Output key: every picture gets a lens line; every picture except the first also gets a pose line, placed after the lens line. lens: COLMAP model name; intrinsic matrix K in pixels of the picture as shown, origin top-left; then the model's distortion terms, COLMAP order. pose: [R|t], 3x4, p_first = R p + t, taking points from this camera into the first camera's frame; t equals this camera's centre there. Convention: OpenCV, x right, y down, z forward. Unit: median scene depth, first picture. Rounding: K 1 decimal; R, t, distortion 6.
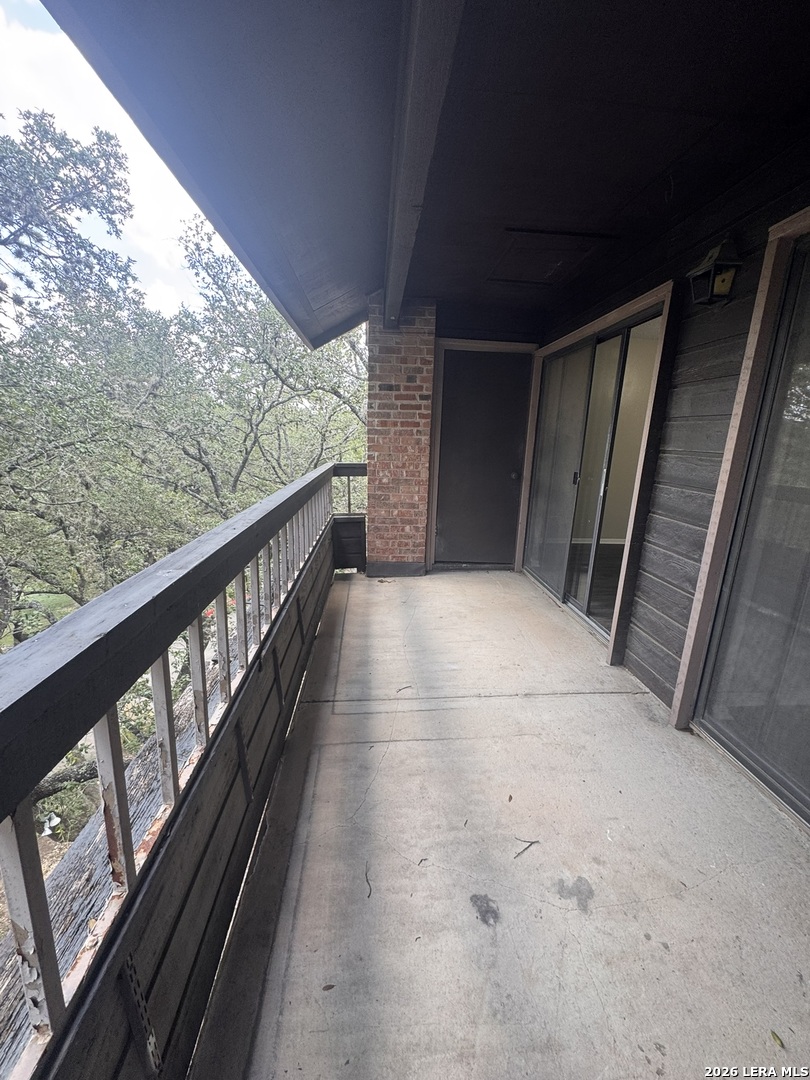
lens RADIAL K [[429.9, 0, 406.9], [0, 429.9, 539.0], [0, 0, 1]] dist [-0.004146, -0.000938]
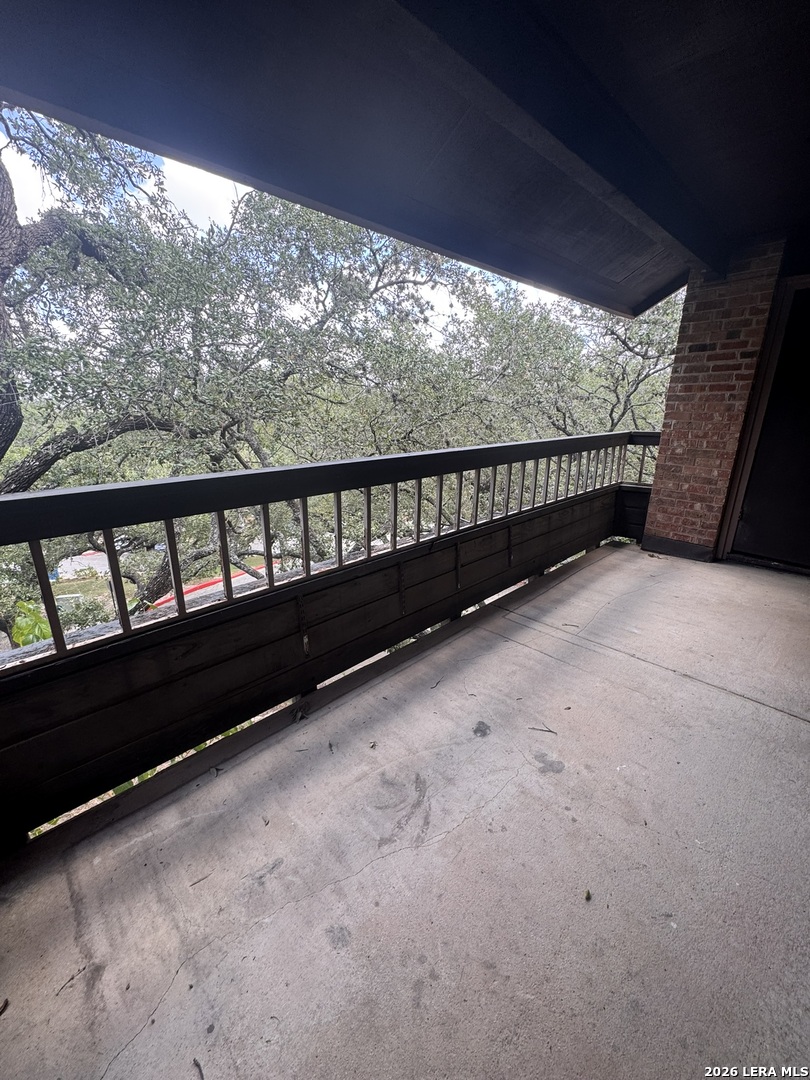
lens RADIAL K [[429.9, 0, 405.9], [0, 429.9, 540.4], [0, 0, 1]] dist [-0.004146, -0.000938]
pose [[0.642971, 0.206158, -0.737623, 0.305312], [-0.161354, 0.977938, 0.132675, 0.027028], [0.748701, 0.033712, 0.662050, -0.056877]]
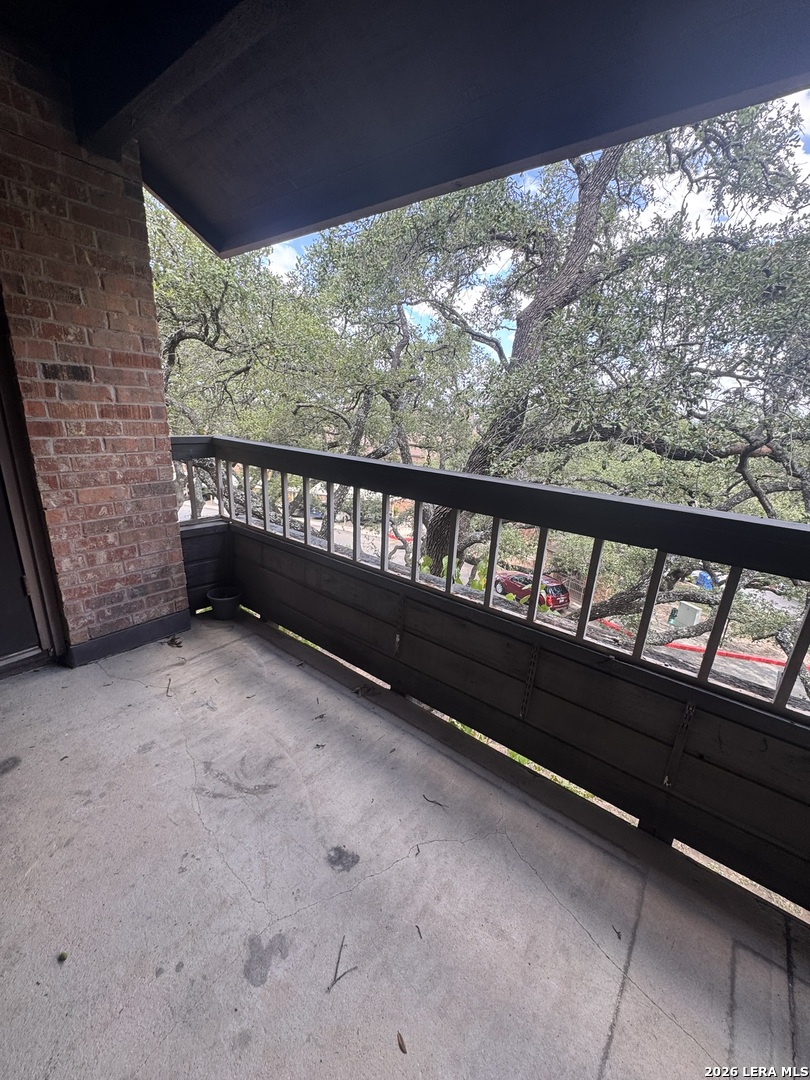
lens RADIAL K [[429.9, 0, 399.2], [0, 429.9, 538.6], [0, 0, 1]] dist [-0.004146, -0.000938]
pose [[-0.673783, 0.124776, -0.728319, 0.233489], [-0.255486, 0.885514, 0.388062, -0.073374], [0.693357, 0.447545, -0.564765, 0.421060]]
